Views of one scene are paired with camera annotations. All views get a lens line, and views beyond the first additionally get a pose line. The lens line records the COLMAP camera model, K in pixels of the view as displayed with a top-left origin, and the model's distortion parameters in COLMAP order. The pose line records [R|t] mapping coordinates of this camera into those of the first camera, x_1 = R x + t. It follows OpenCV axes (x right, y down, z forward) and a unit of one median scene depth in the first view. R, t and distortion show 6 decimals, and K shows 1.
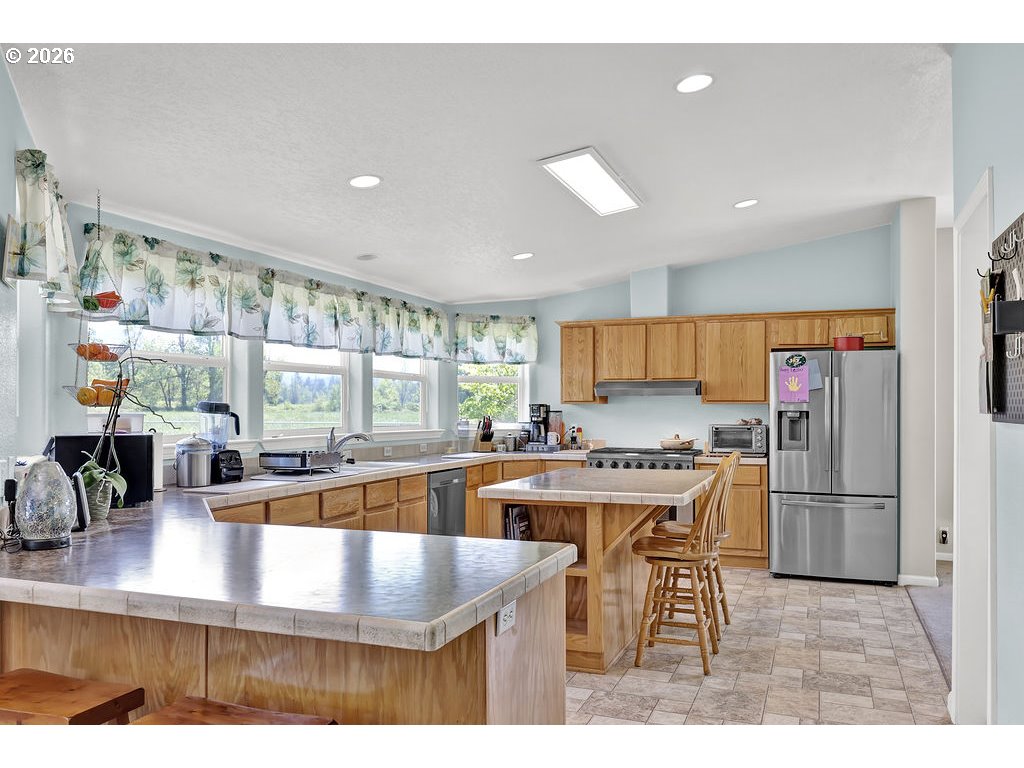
lens RADIAL K [[805.6, 0, 523.9], [0, 805.6, 396.2], [0, 0, 1]] dist [0.005162, 0.001310]
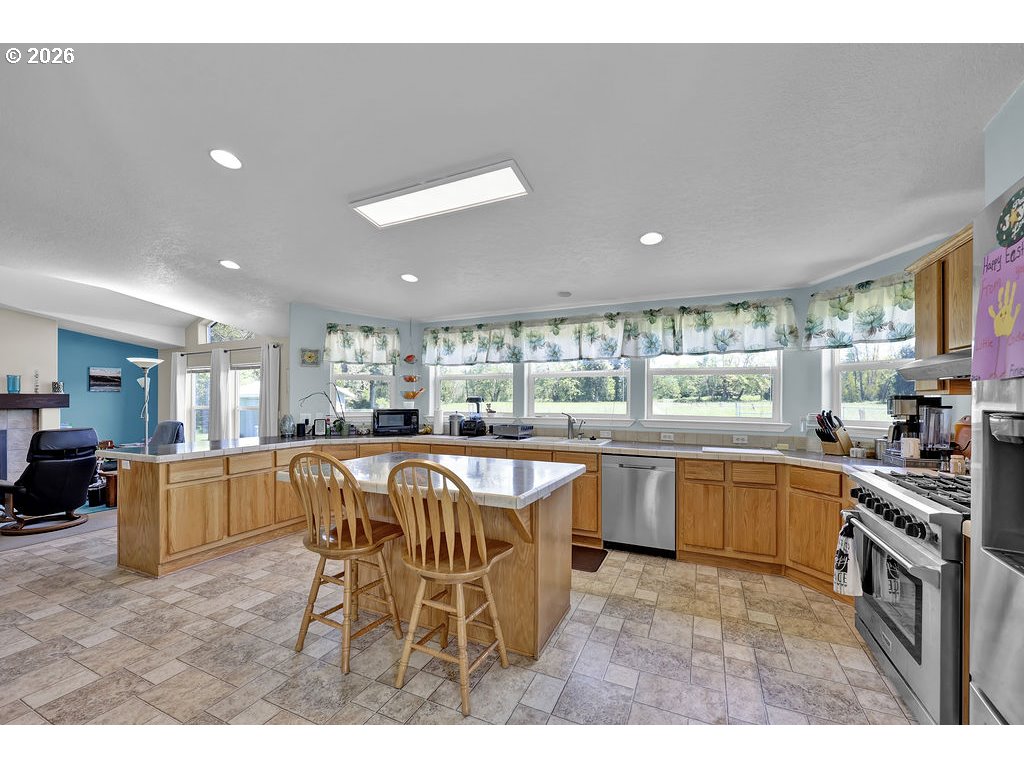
lens RADIAL K [[414.4, 0, 513.8], [0, 414.4, 394.7], [0, 0, 1]] dist [-0.000826, 0.000057]
pose [[-0.081503, -0.010553, -0.996617, 0.439680], [0.011839, 0.999863, -0.011556, 0.009699], [0.996603, -0.012741, -0.081366, 0.790261]]
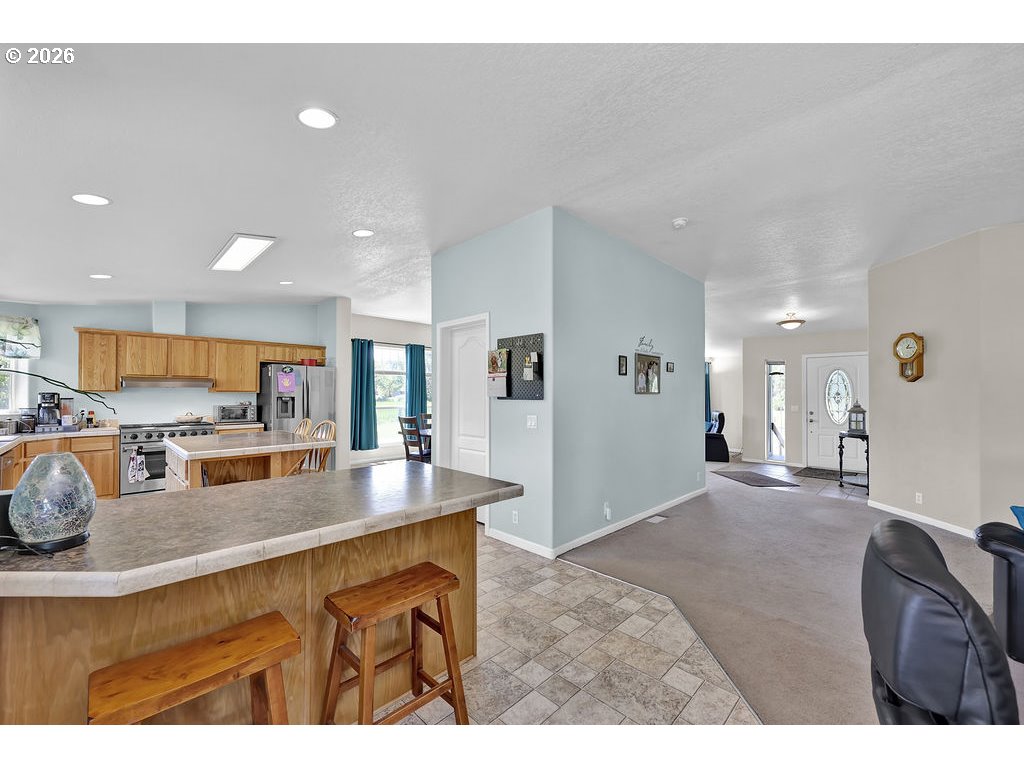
lens RADIAL K [[414.4, 0, 513.8], [0, 414.4, 394.7], [0, 0, 1]] dist [-0.000826, 0.000057]
pose [[0.419563, 0.000507, 0.907726, -0.286474], [-0.010940, 0.999930, 0.004498, 0.002805], [-0.907660, -0.011817, 0.419539, 0.120249]]
